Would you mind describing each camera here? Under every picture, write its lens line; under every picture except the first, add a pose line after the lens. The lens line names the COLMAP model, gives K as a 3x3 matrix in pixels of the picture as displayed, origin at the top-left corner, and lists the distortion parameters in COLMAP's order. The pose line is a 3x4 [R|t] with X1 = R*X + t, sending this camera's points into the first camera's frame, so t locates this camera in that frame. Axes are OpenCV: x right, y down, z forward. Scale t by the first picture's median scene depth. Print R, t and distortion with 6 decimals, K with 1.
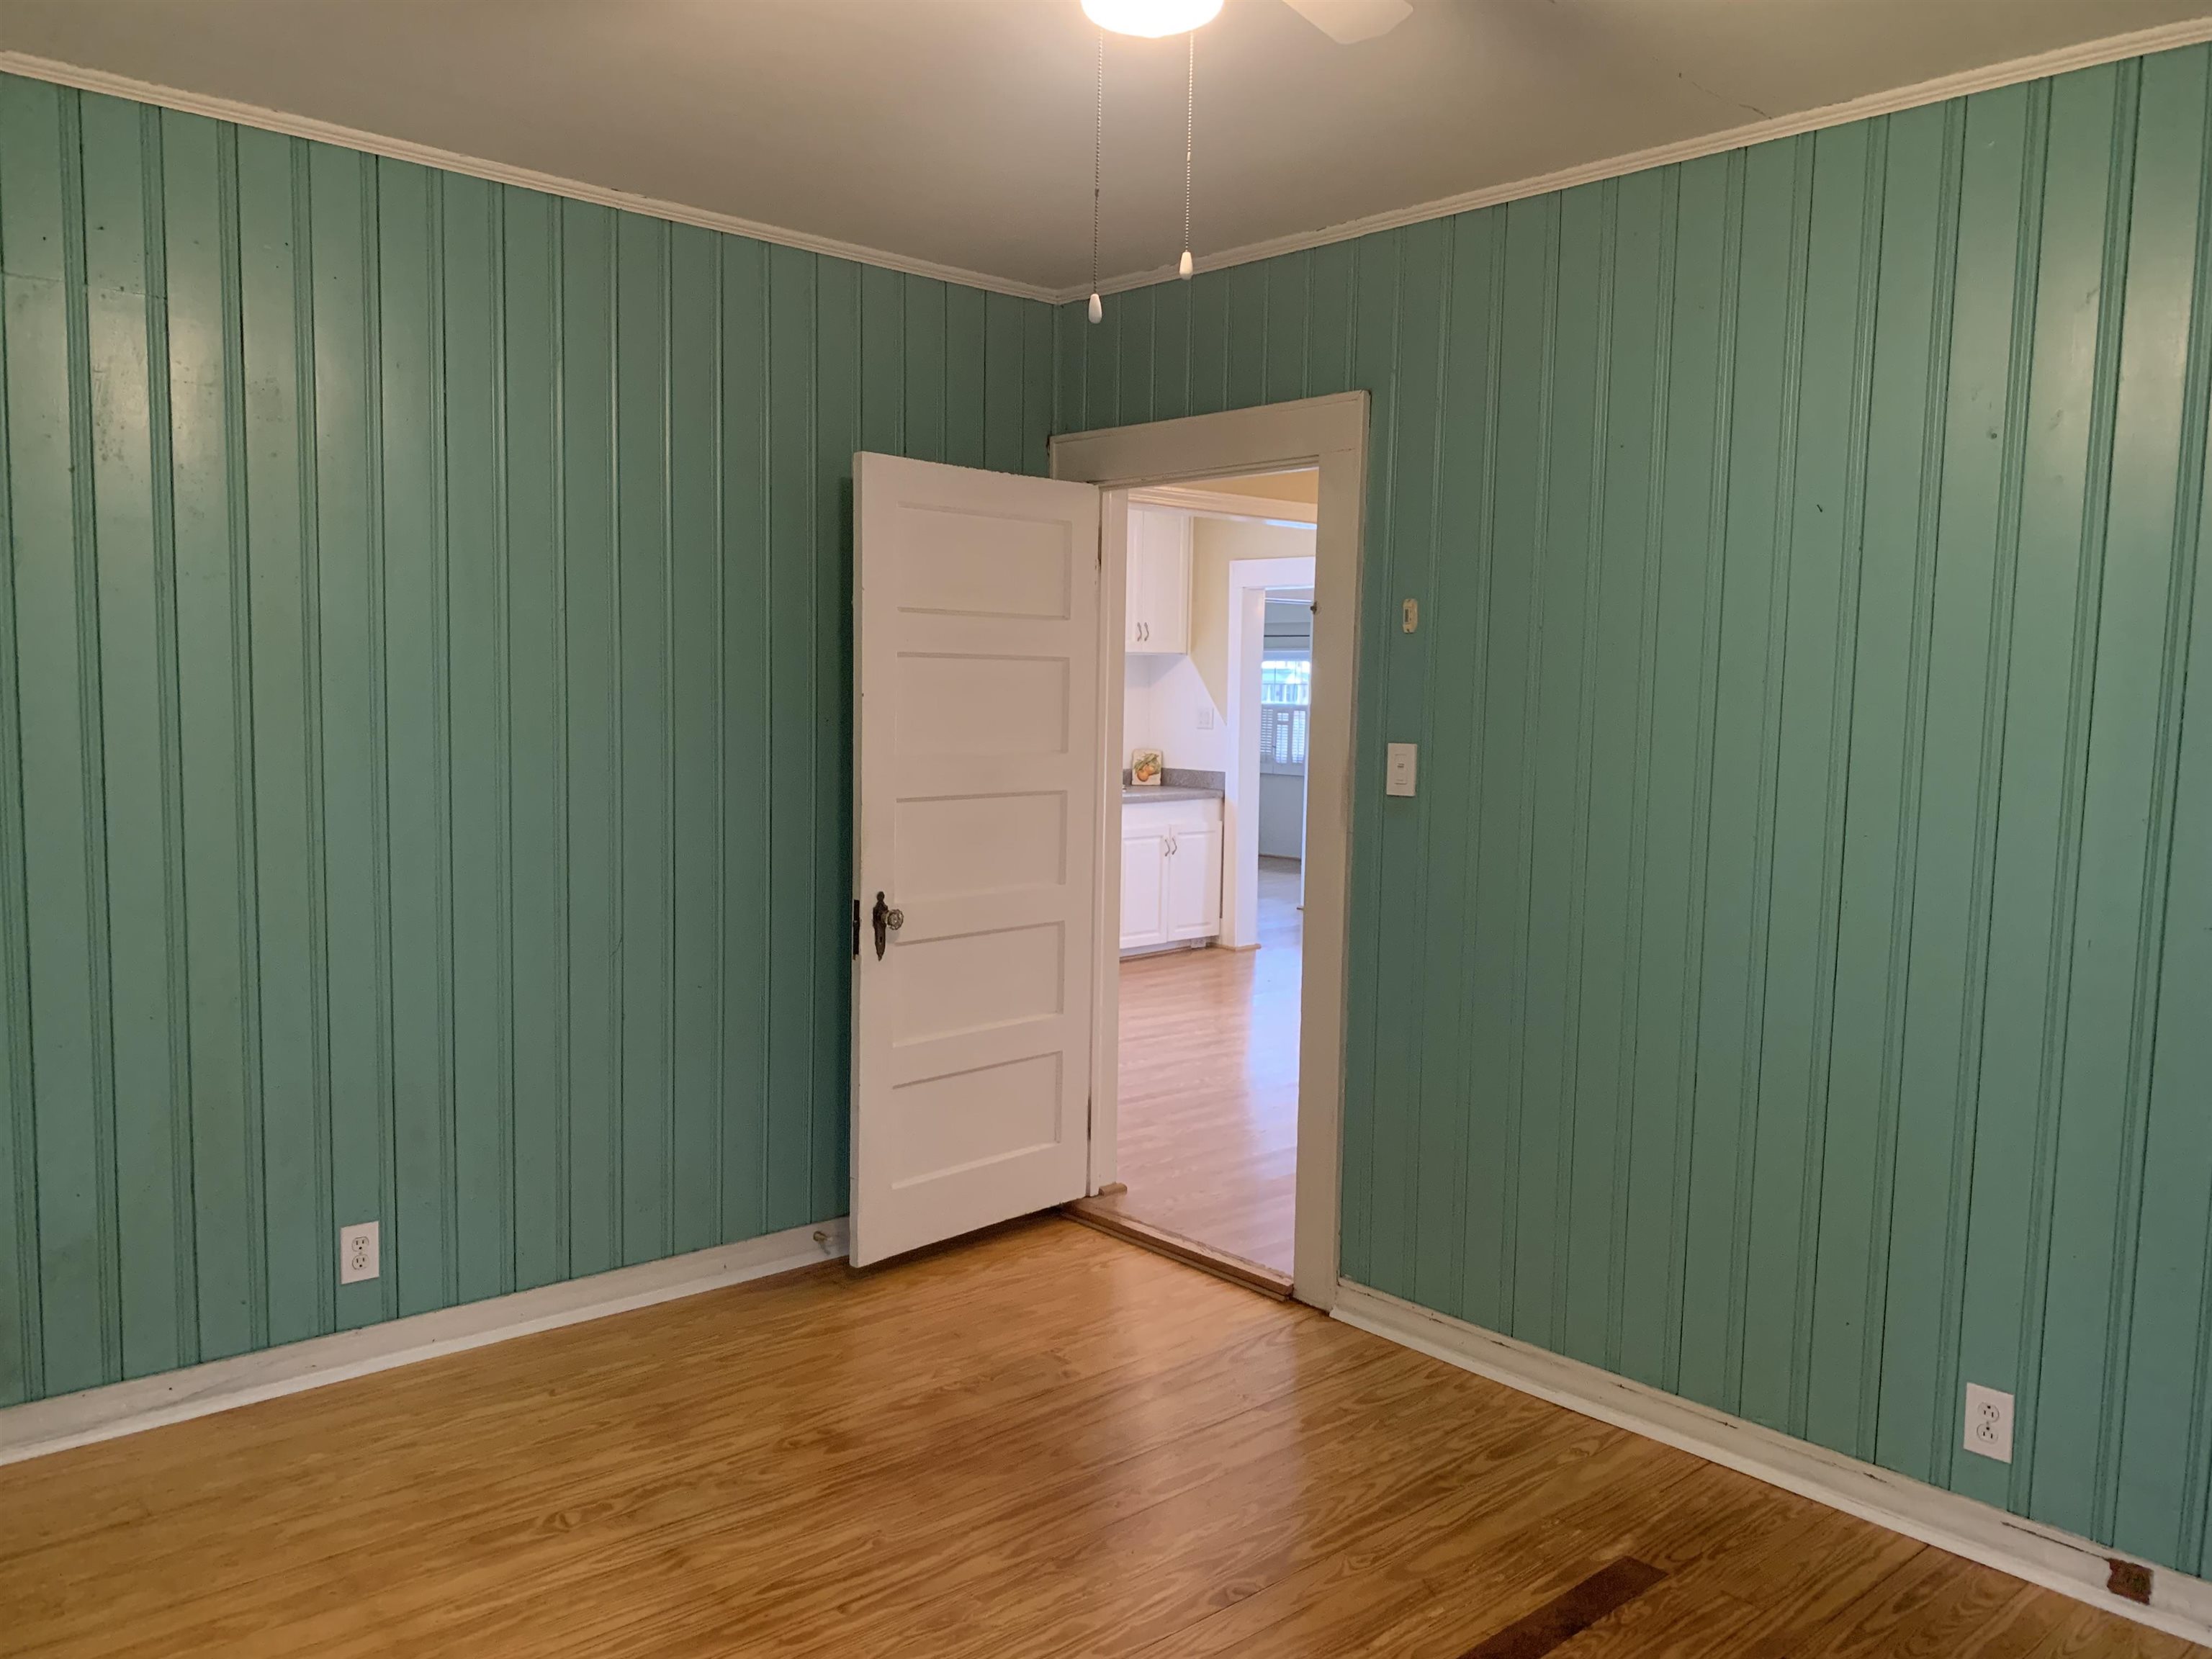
lens RADIAL K [[1690.2, 0, 1112.7], [0, 1690.2, 836.0], [0, 0, 1]] dist [0.043108, -0.054133]
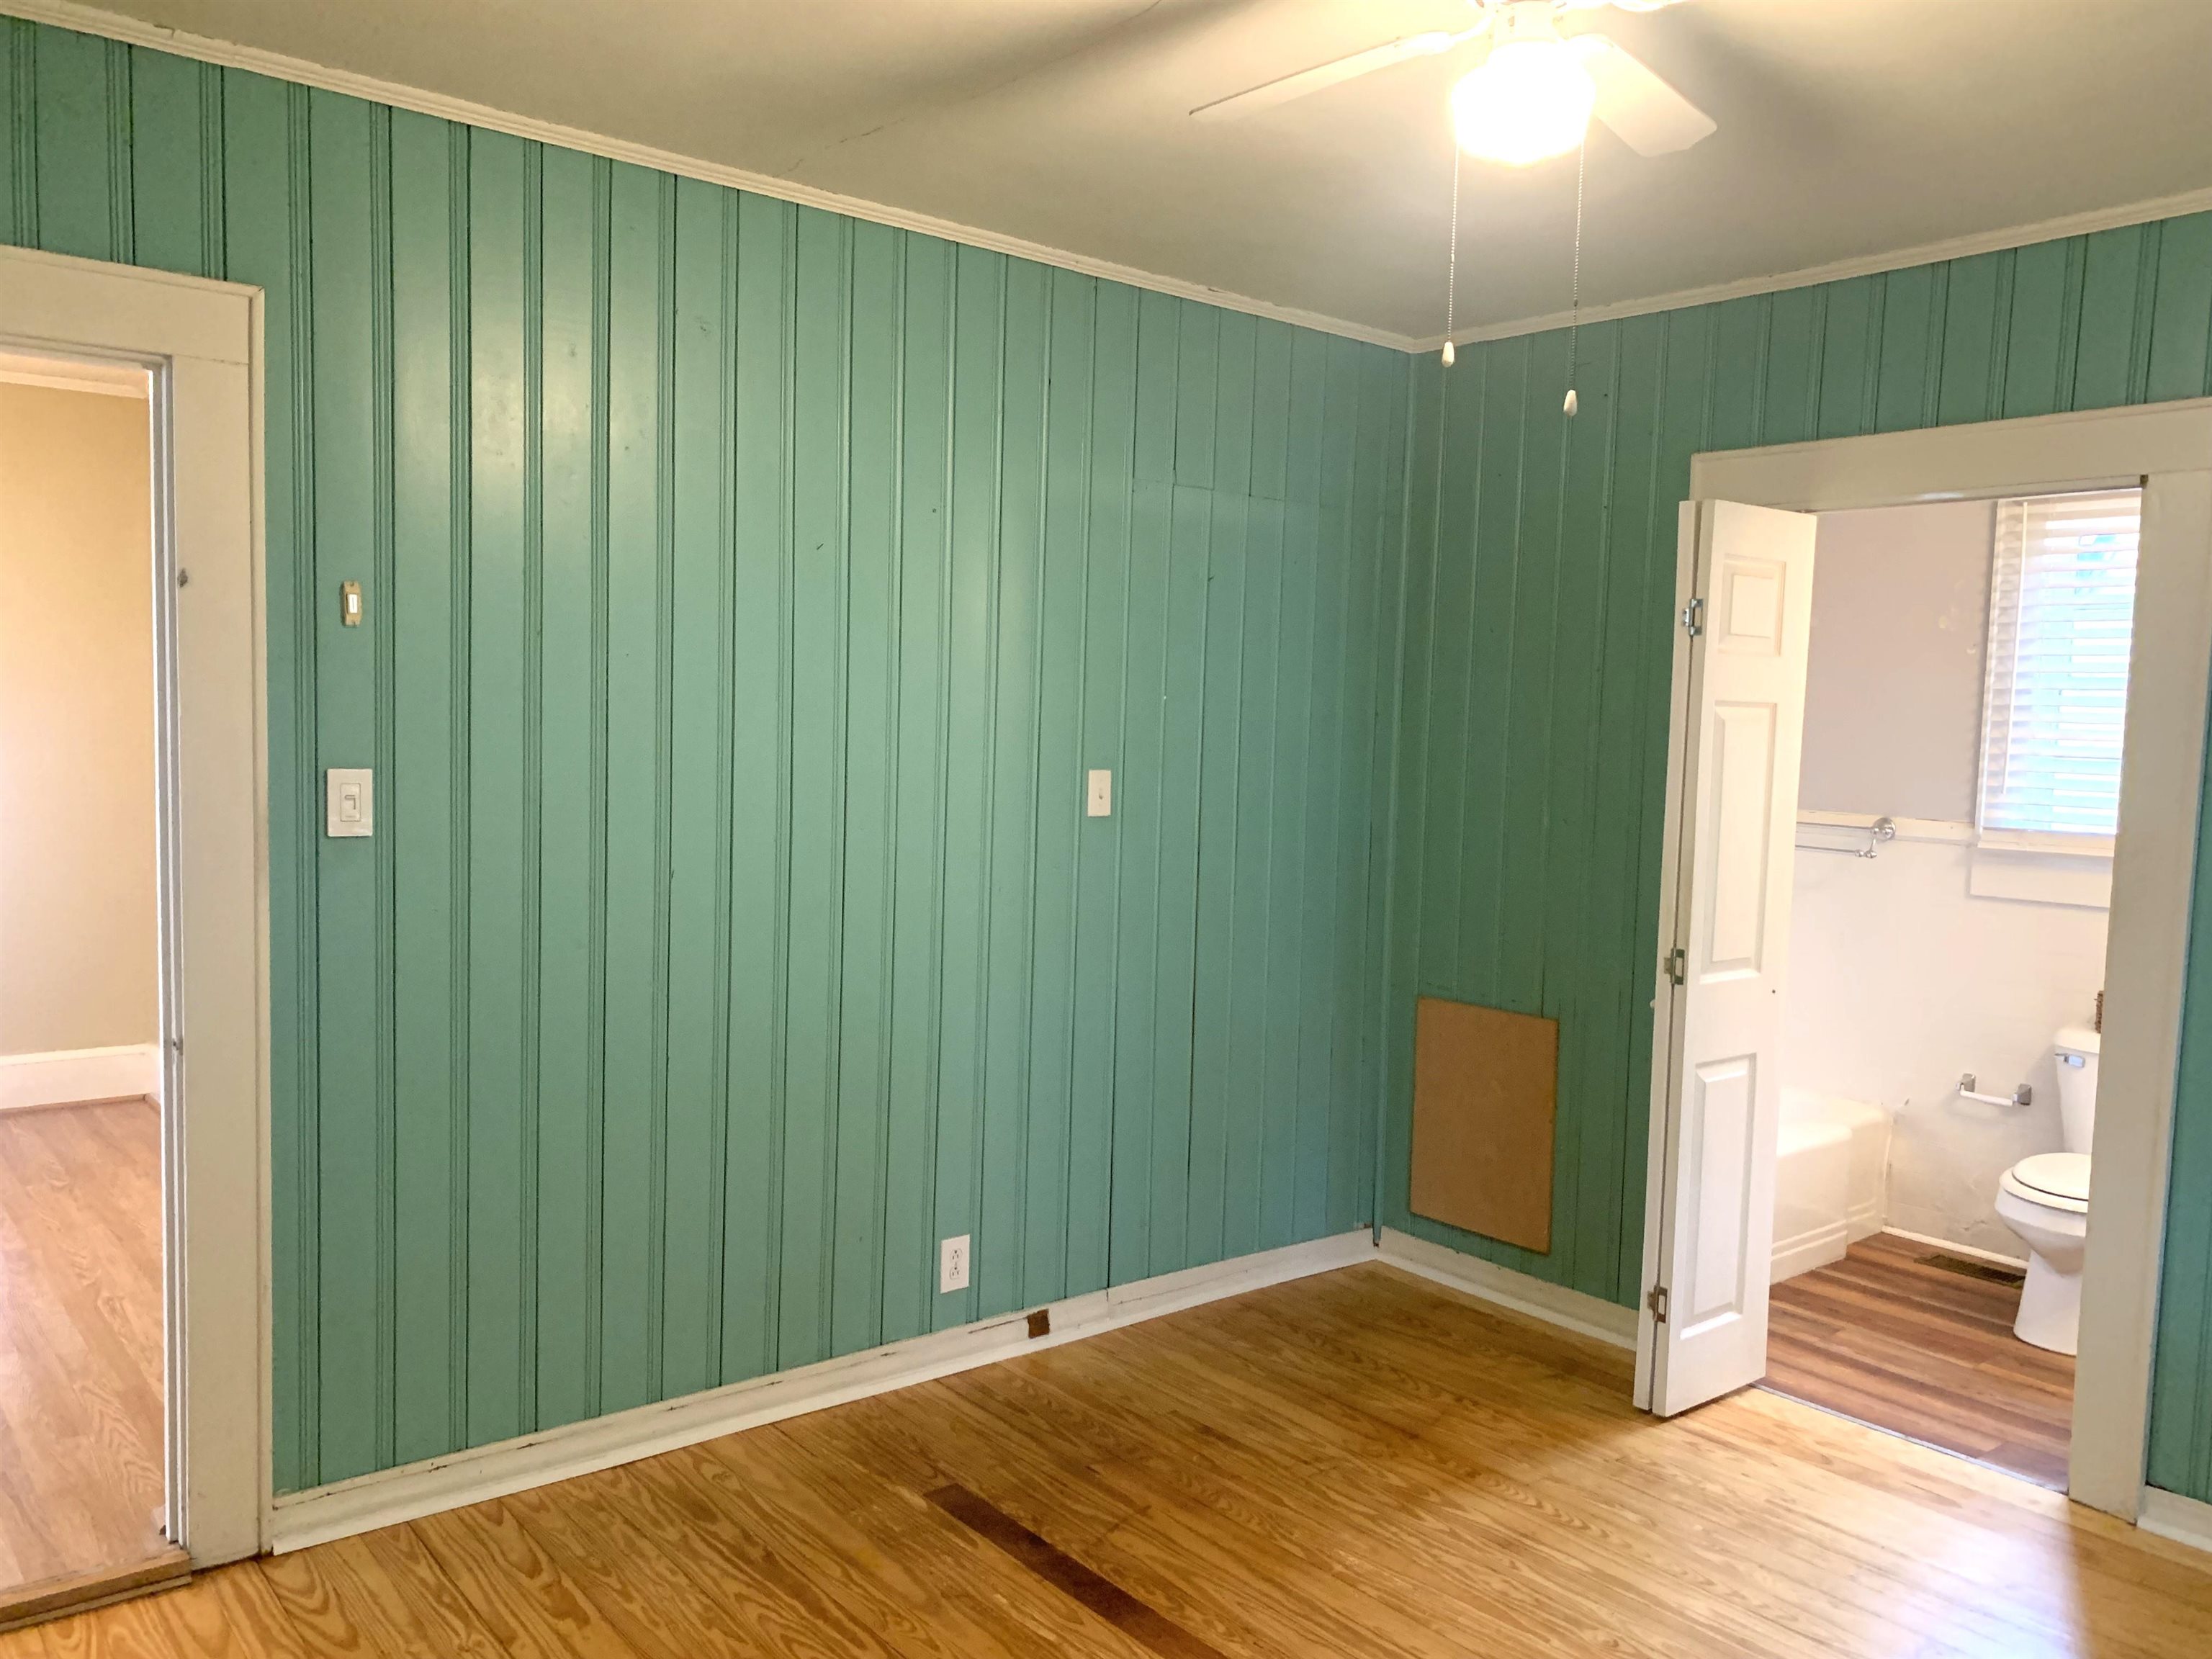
lens RADIAL K [[1690.2, 0, 1094.5], [0, 1690.2, 823.8], [0, 0, 1]] dist [0.043108, -0.054133]
pose [[0.065341, -0.083149, 0.994393, -0.717702], [0.064334, 0.994800, 0.078956, -0.084856], [-0.995787, 0.058814, 0.070350, 0.752803]]
